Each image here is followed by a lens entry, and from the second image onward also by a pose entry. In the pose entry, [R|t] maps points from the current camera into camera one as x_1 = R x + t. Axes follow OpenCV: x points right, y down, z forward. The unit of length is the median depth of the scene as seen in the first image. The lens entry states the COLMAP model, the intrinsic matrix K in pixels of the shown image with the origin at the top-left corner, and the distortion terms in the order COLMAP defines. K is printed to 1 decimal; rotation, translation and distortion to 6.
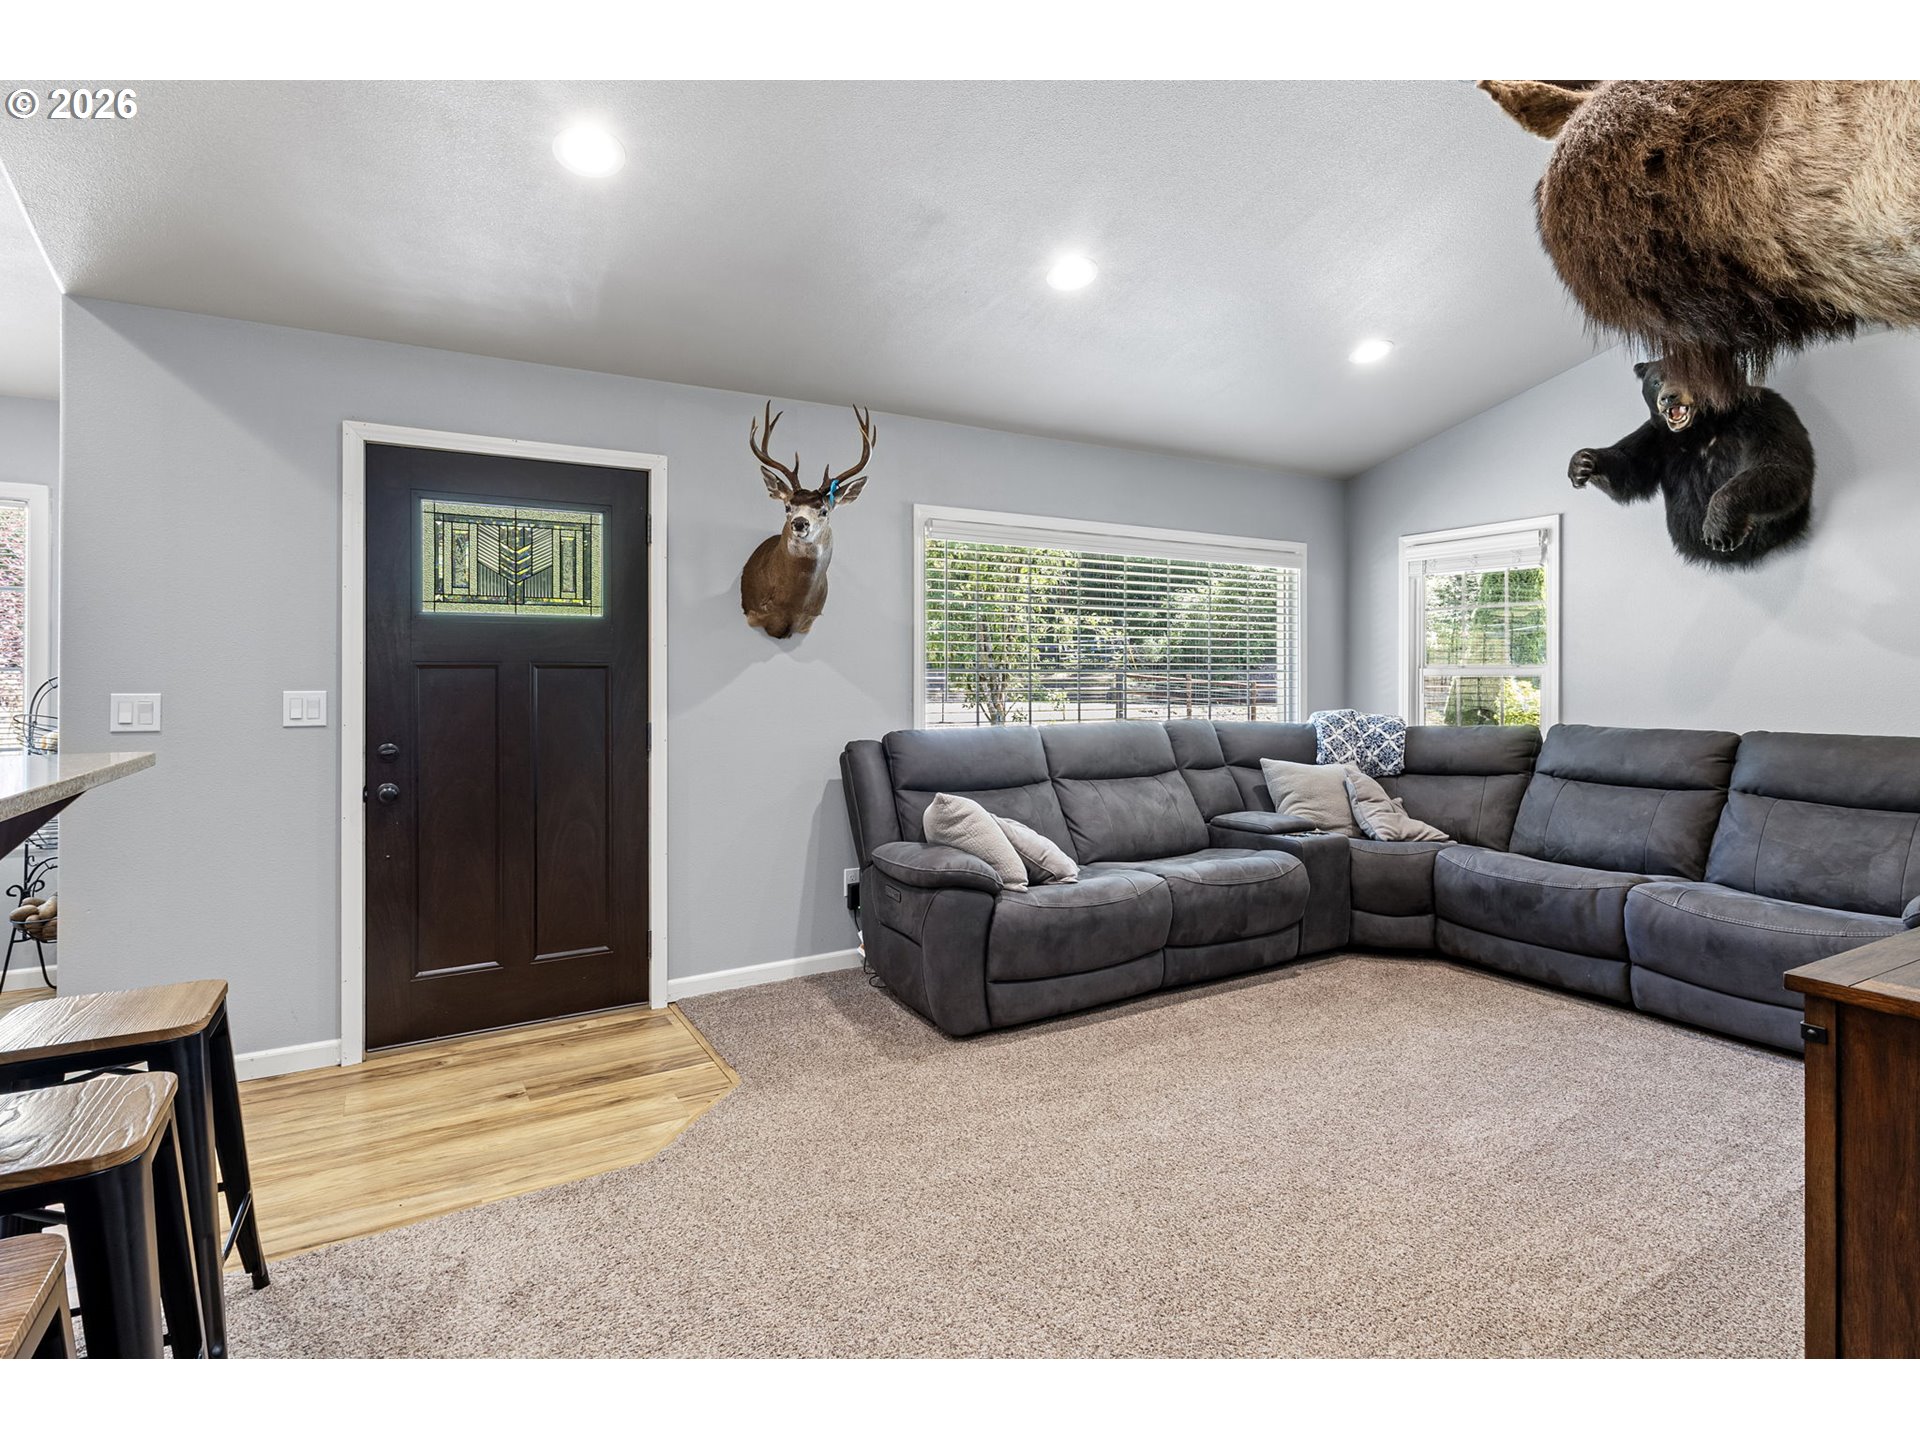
lens RADIAL K [[968.5, 0, 974.7], [0, 968.5, 704.1], [0, 0, 1]] dist [0.005269, 0.000455]
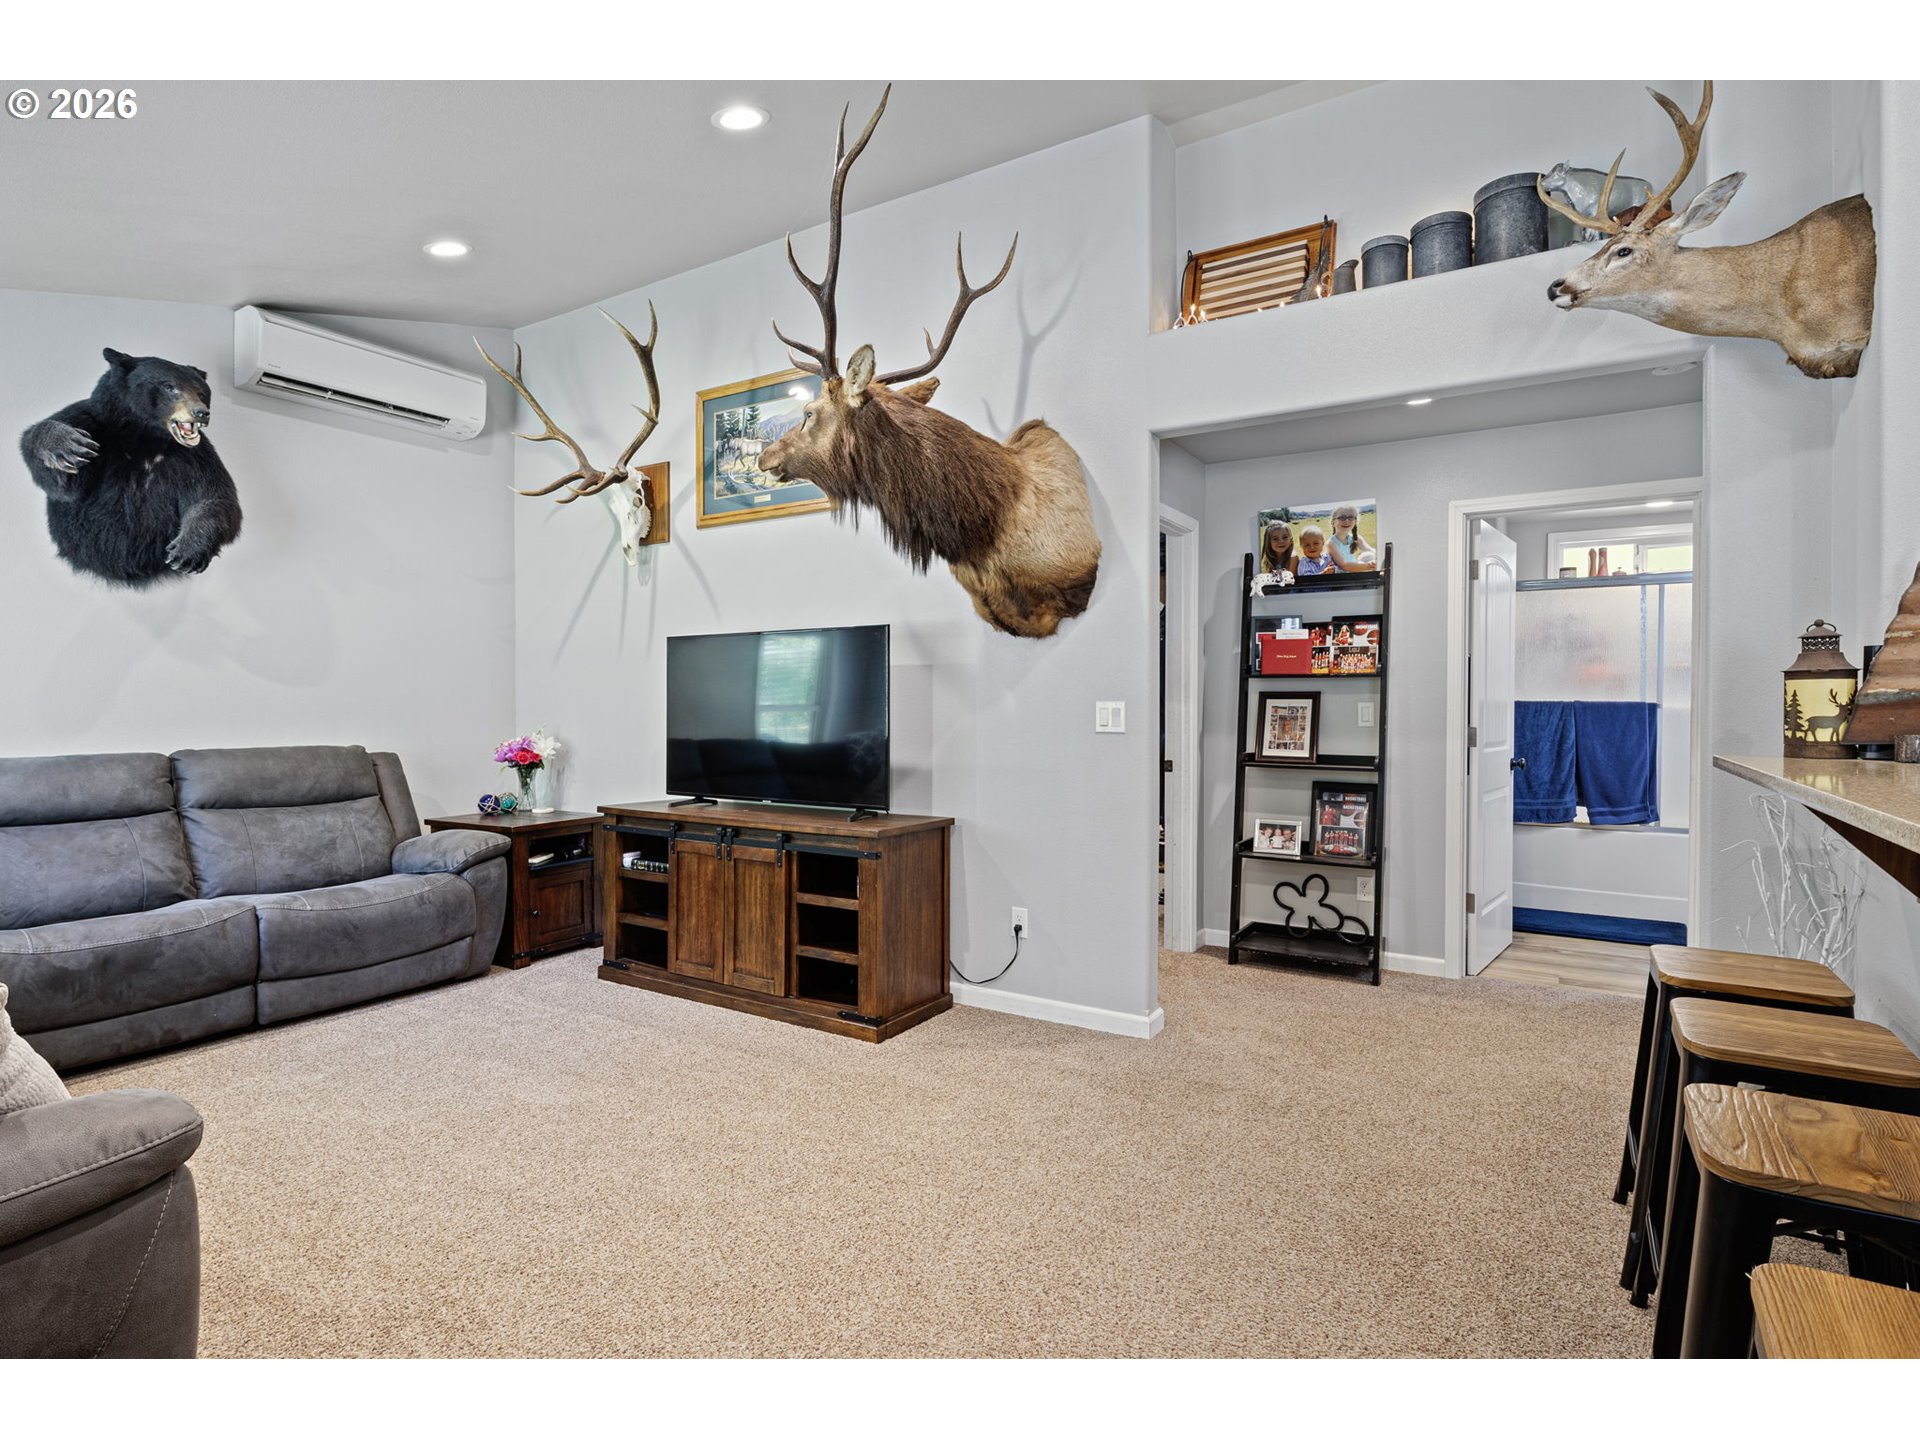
lens RADIAL K [[968.5, 0, 969.5], [0, 968.5, 712.2], [0, 0, 1]] dist [0.005269, 0.000455]
pose [[-0.468903, -0.011393, 0.883176, -0.518696], [0.011878, 0.999745, 0.019203, -0.022236], [-0.883170, 0.019495, -0.468649, 0.761385]]
